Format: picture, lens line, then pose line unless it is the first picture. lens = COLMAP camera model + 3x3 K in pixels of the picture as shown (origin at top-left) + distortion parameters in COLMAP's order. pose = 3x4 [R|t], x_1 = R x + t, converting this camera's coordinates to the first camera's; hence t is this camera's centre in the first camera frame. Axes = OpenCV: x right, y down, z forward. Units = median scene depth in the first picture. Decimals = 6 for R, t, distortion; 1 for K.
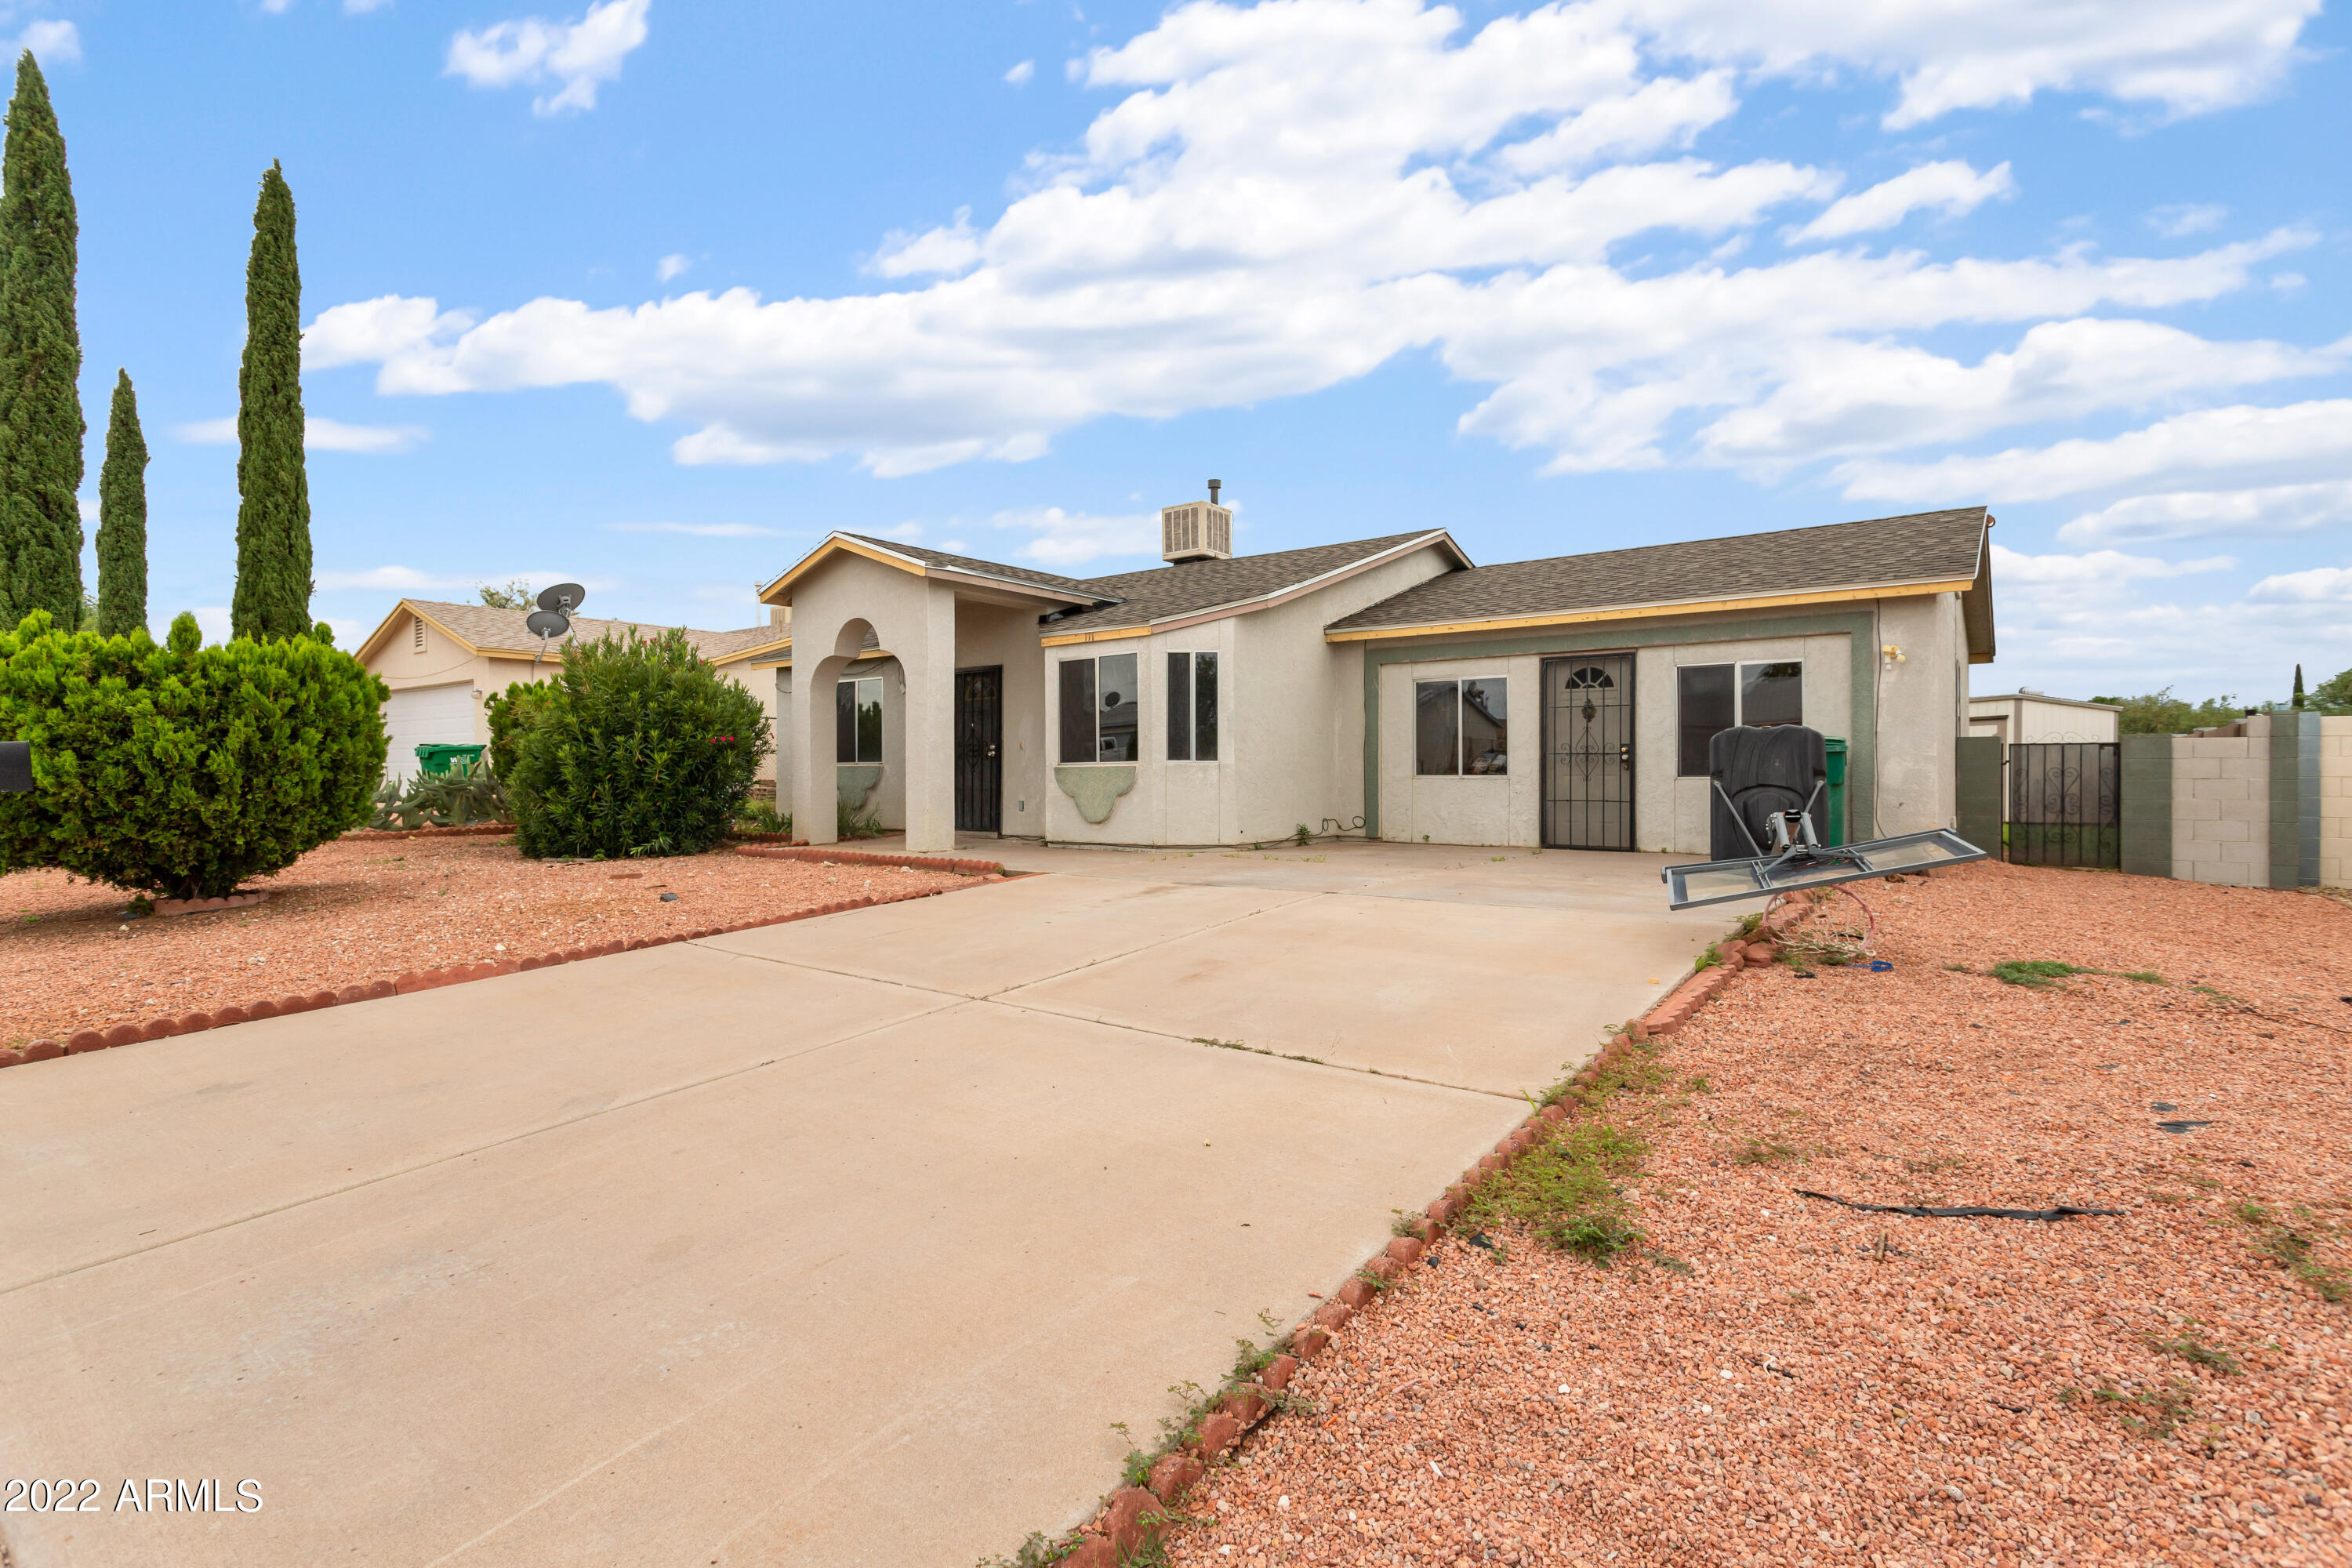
lens RADIAL K [[1111.2, 0, 1176.0], [0, 1111.2, 784.0], [0, 0, 1]] dist [-0.001615, -0.000077]
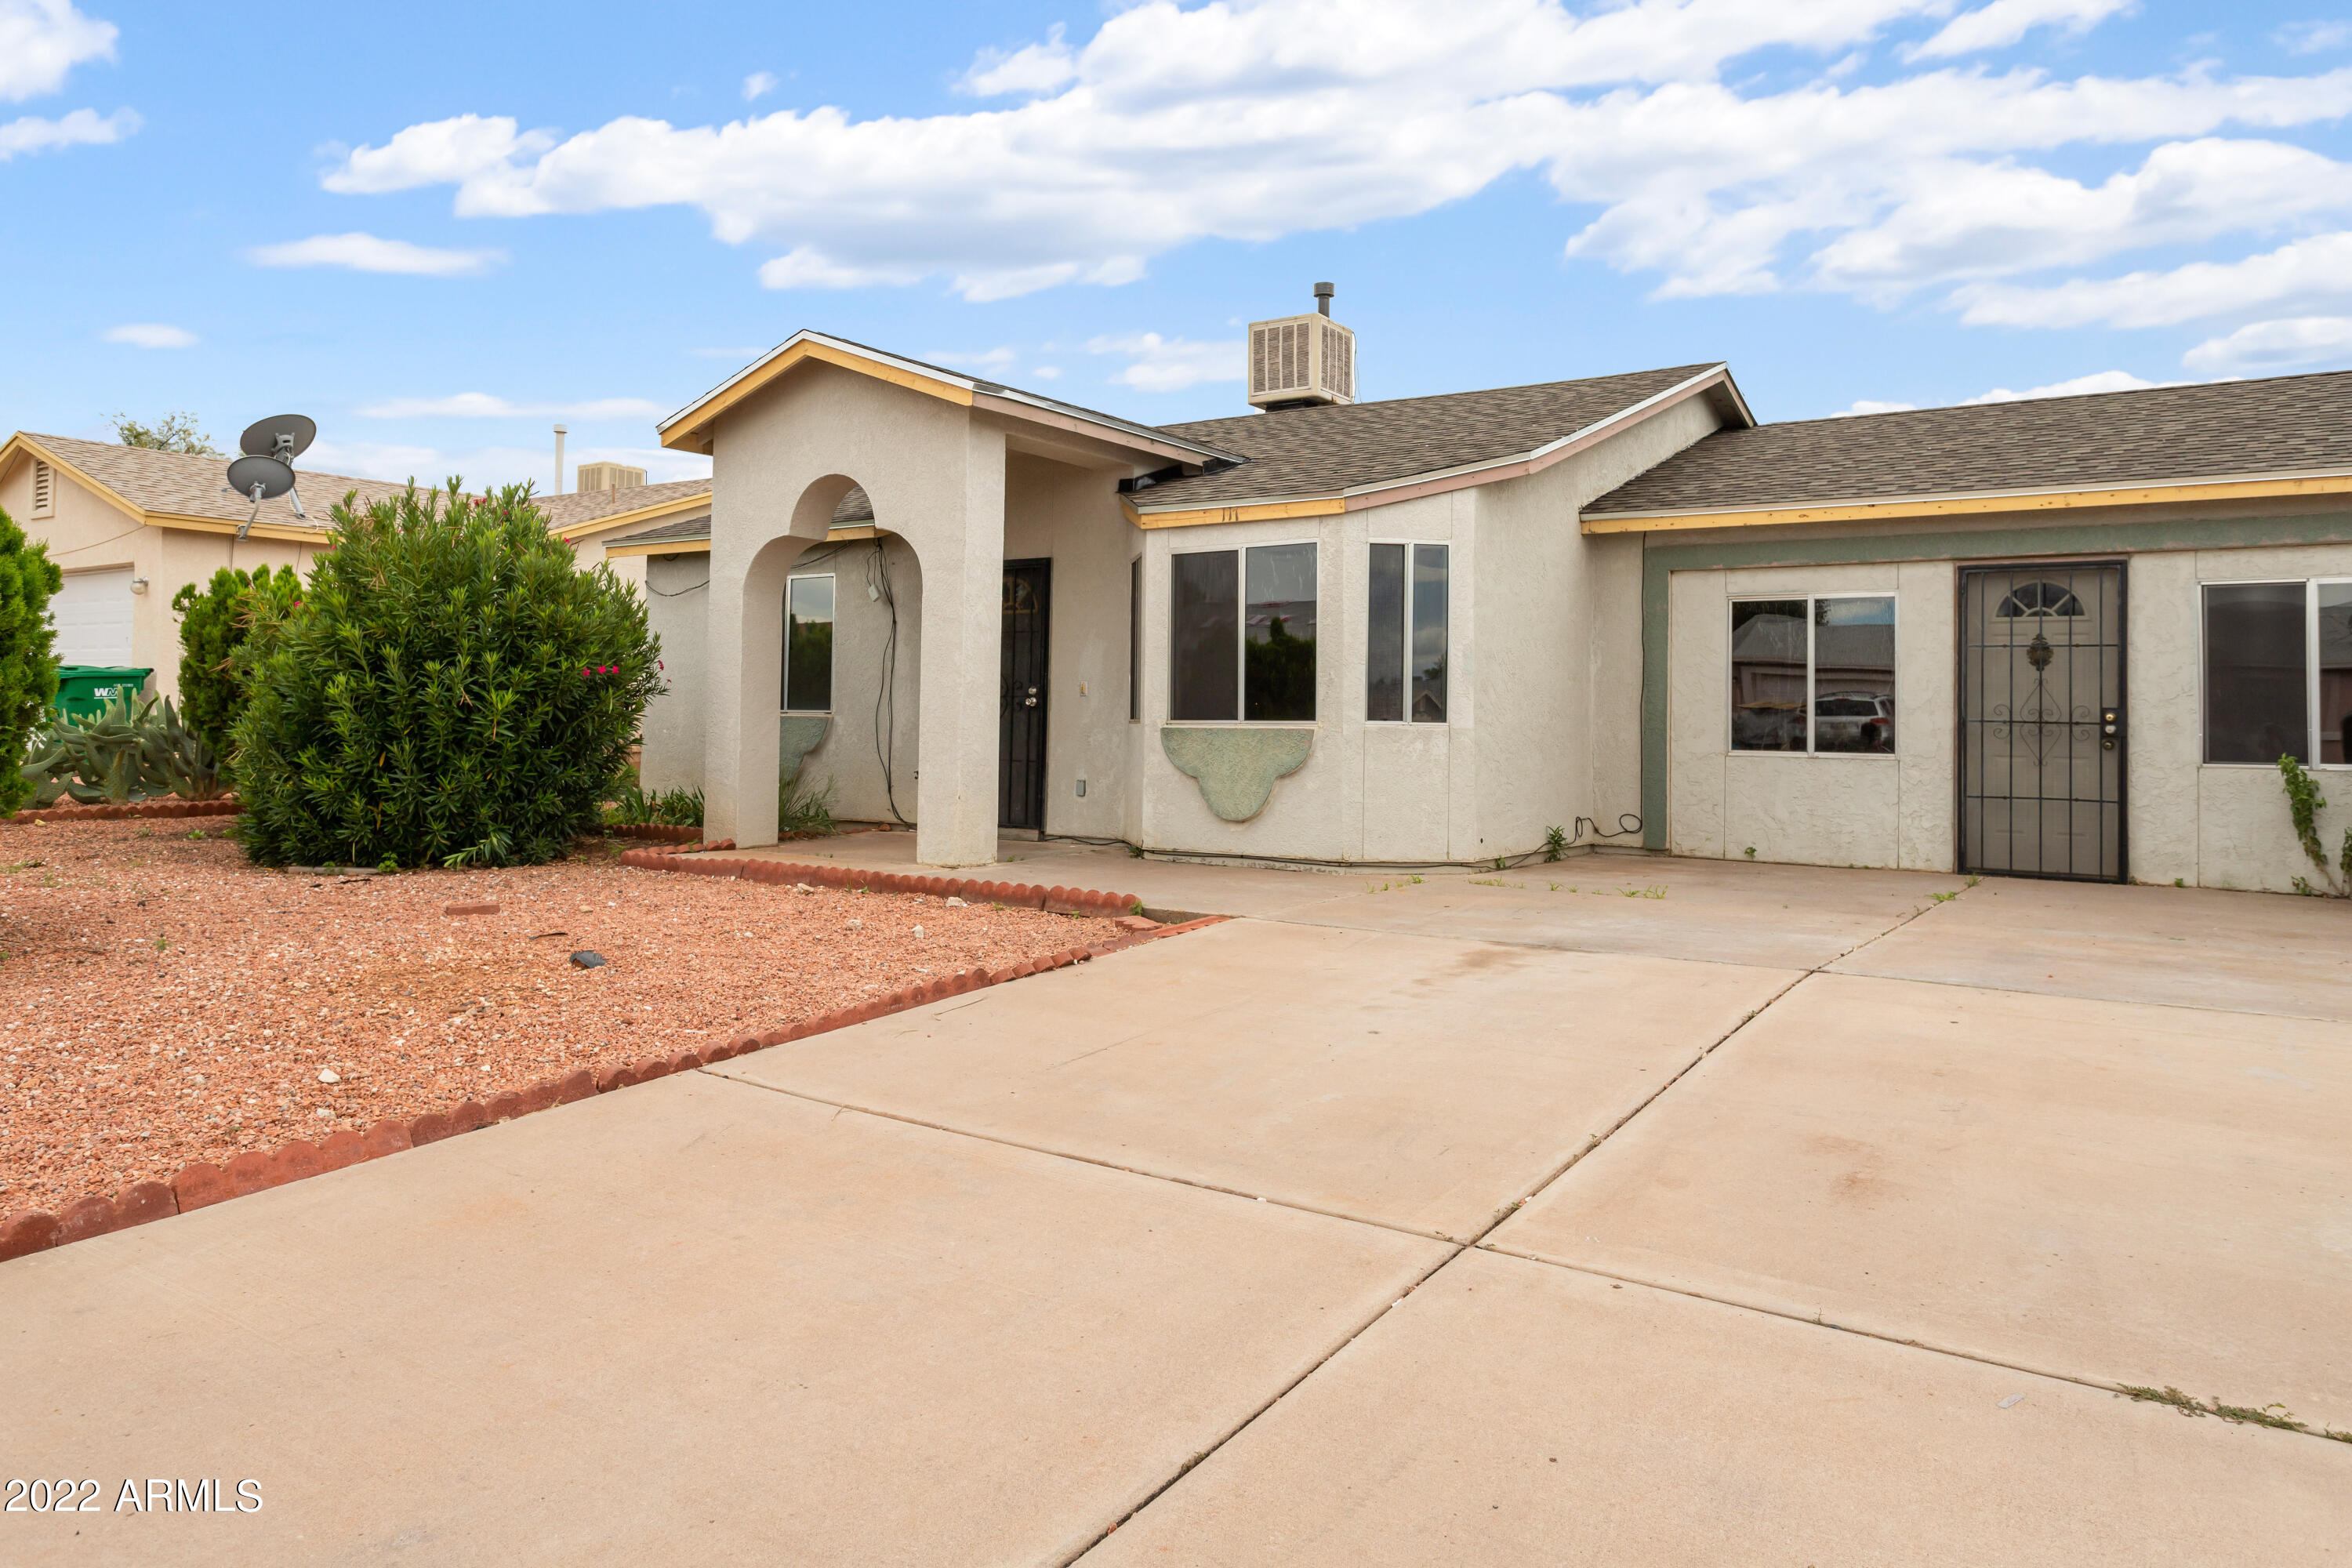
lens RADIAL K [[1575.2, 0, 1172.1], [0, 1575.2, 690.0], [0, 0, 1]] dist [-0.000892, -0.001224]
pose [[0.998456, 0.019302, 0.052088, -0.149688], [-0.017663, 0.999340, -0.031749, -0.008446], [-0.052666, 0.030780, 0.998138, 0.142462]]
